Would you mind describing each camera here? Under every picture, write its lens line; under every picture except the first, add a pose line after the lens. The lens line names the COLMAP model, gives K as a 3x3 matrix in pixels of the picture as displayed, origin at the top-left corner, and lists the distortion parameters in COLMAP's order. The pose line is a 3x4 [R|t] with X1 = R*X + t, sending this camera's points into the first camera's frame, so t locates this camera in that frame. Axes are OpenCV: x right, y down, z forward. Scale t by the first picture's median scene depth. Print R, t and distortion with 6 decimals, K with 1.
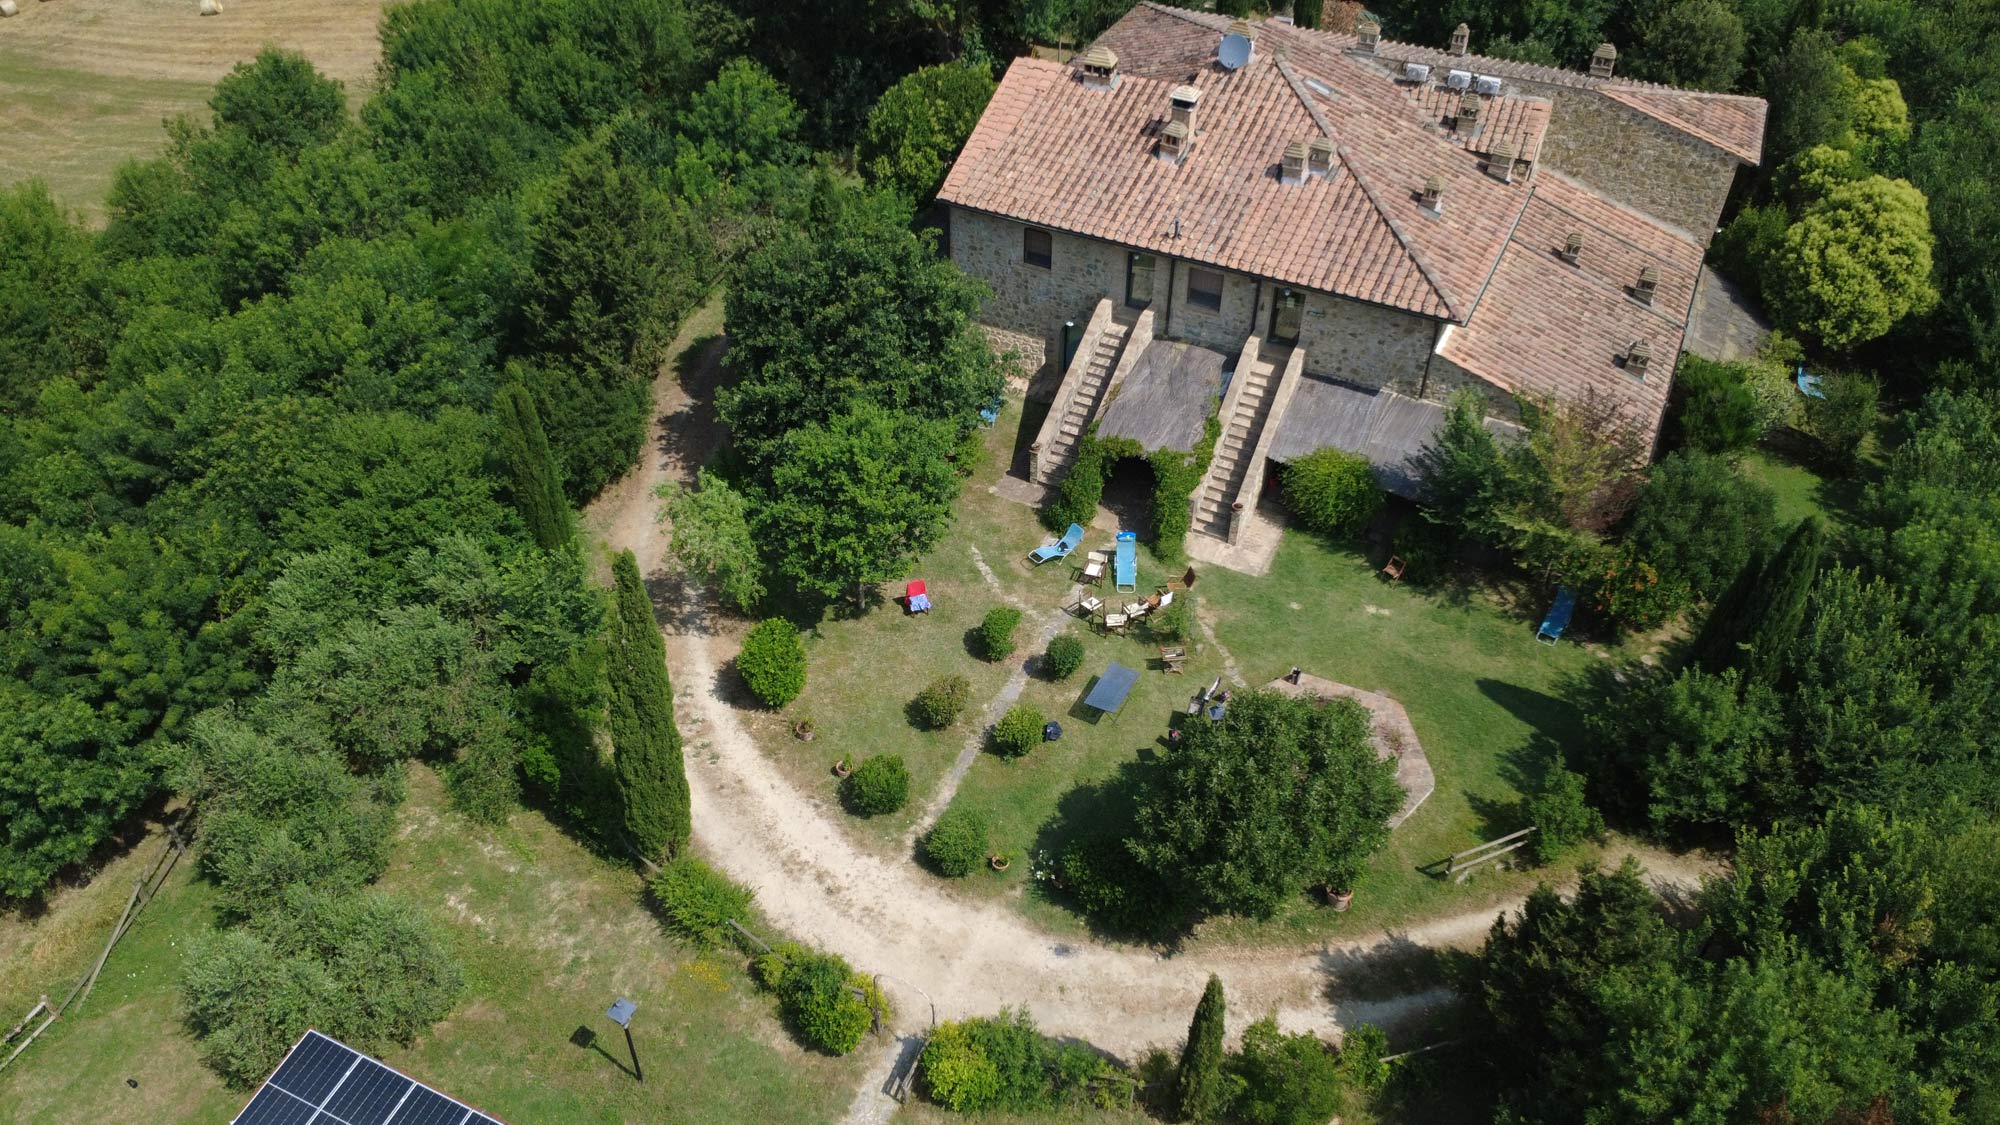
lens RADIAL K [[1472.3, 0, 1006.8], [0, 1472.3, 559.1], [0, 0, 1]] dist [-0.008383, 0.013512]
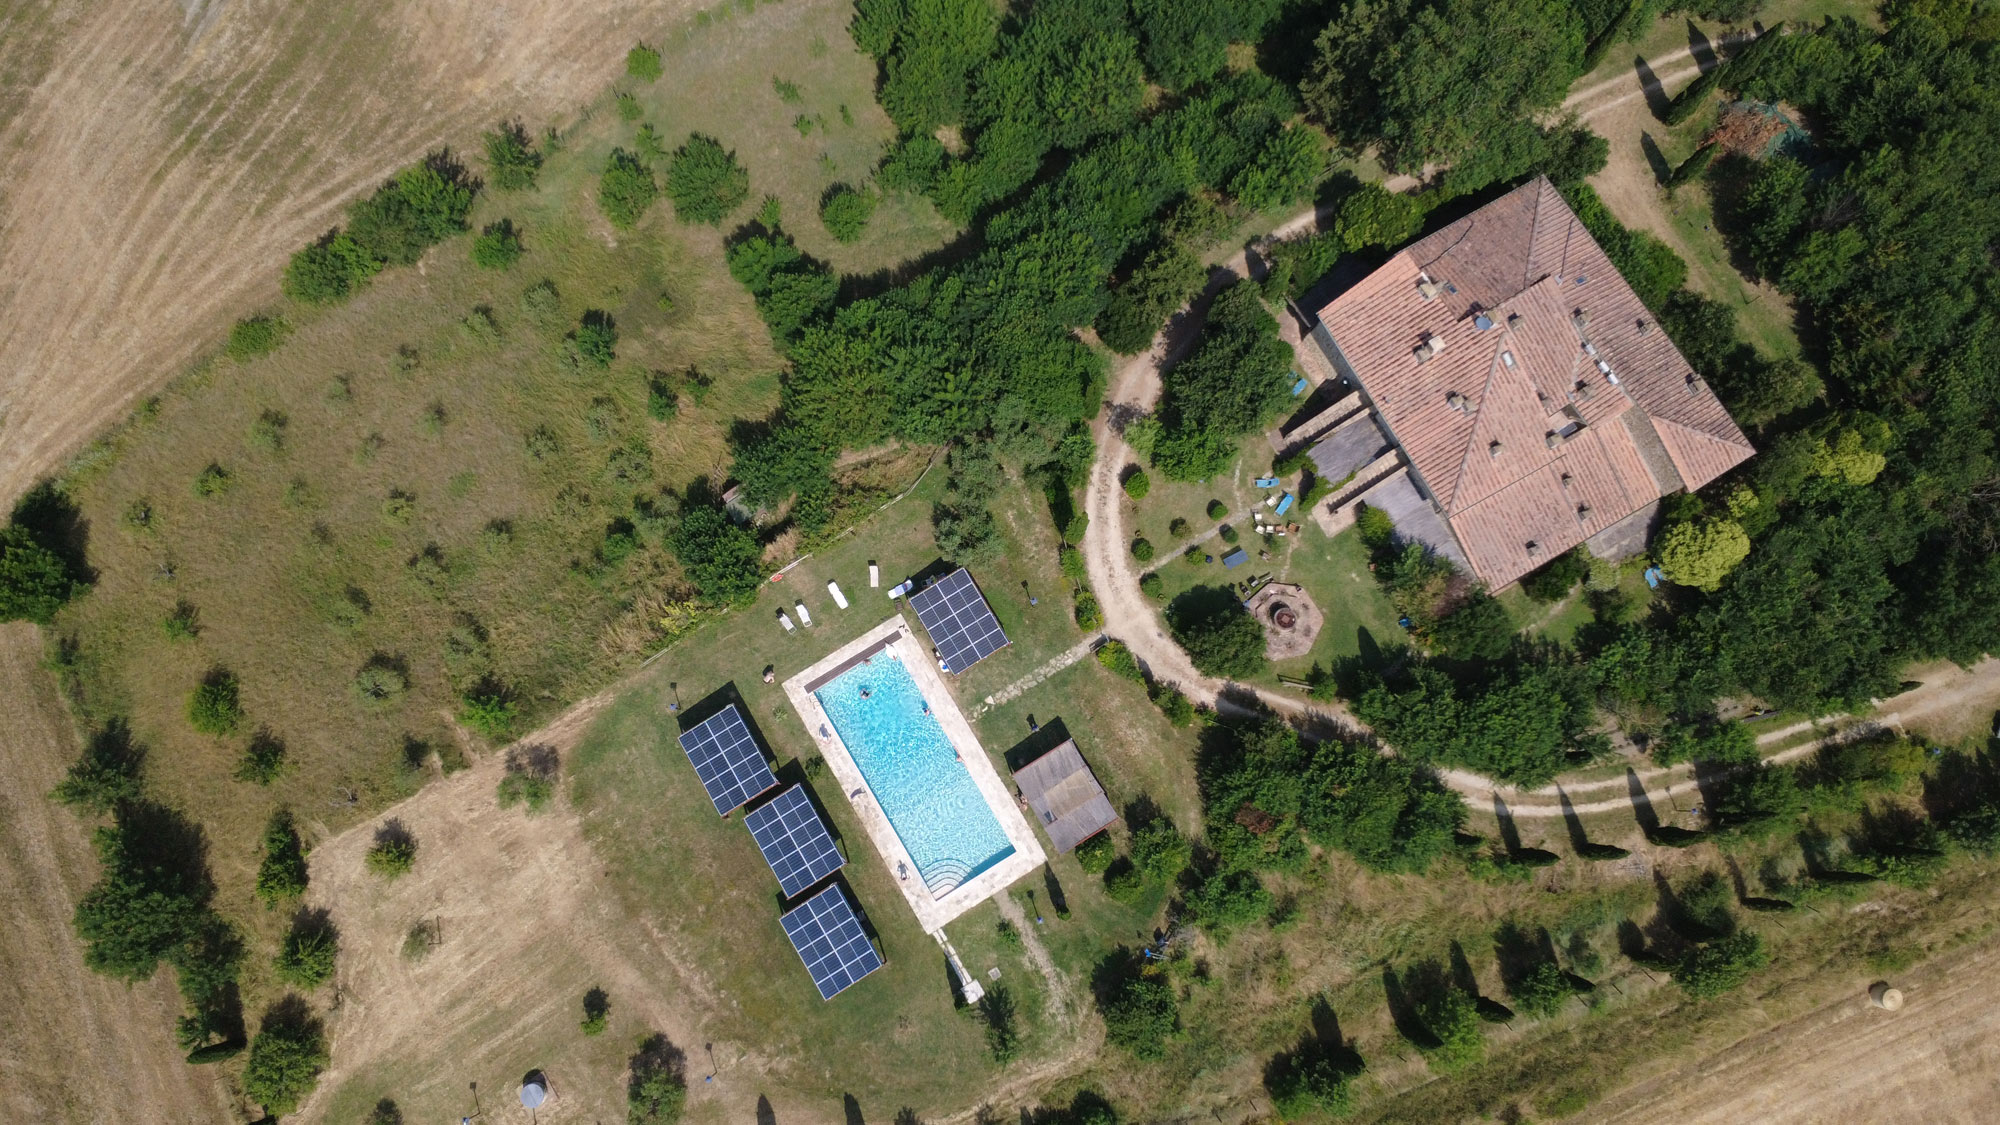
lens RADIAL K [[1472.3, 0, 1004.7], [0, 1472.3, 560.5], [0, 0, 1]] dist [-0.008383, 0.013512]
pose [[0.822767, 0.556974, -0.113292, 0.030935], [-0.367179, 0.673000, 0.642067, -1.708987], [0.433860, -0.486673, 0.758231, -1.442593]]
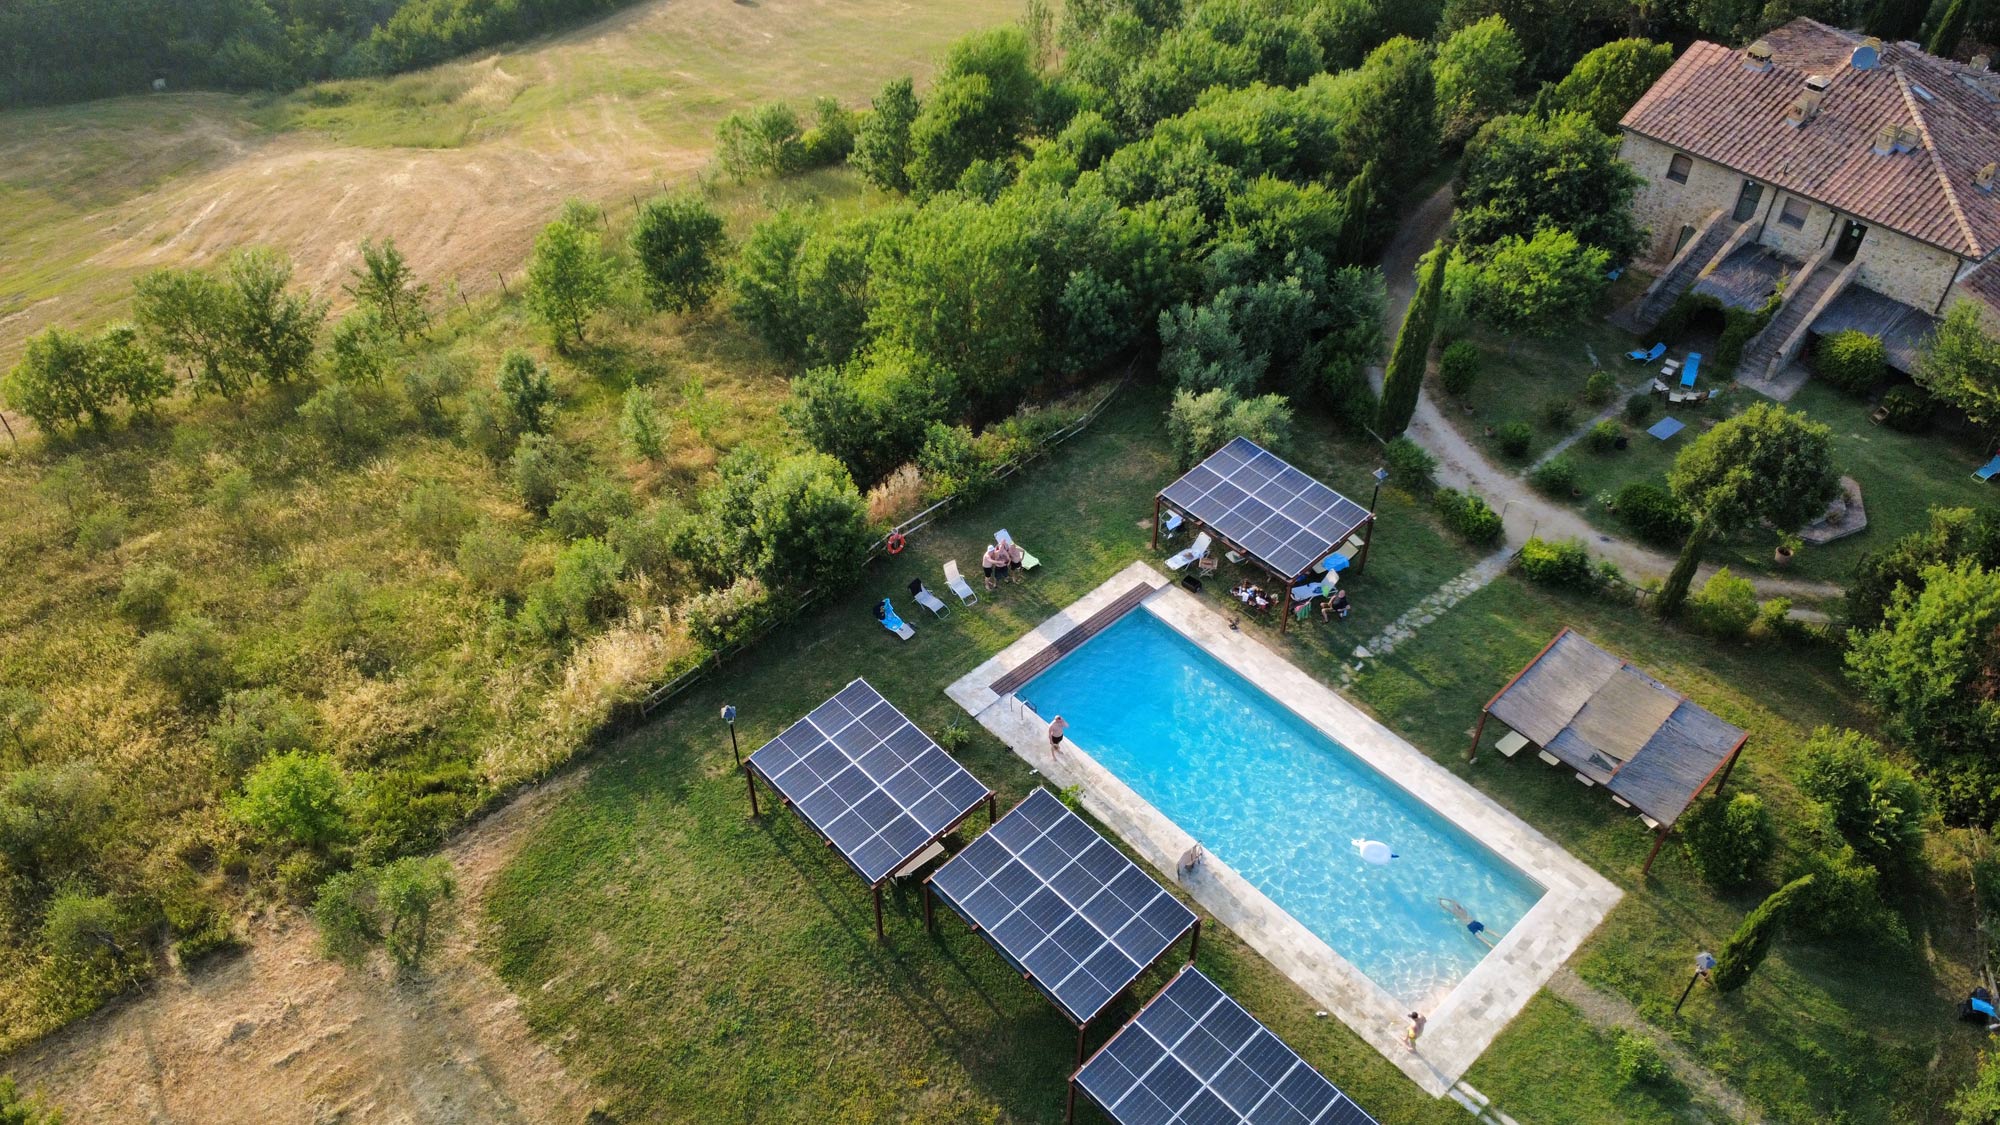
lens RADIAL K [[1472.3, 0, 1000.8], [0, 1472.3, 573.7], [0, 0, 1]] dist [-0.008383, 0.013512]
pose [[0.920228, 0.256468, -0.295642, -0.092243], [-0.248643, 0.966448, 0.064453, 0.356478], [0.302253, 0.014198, 0.953122, -0.848162]]
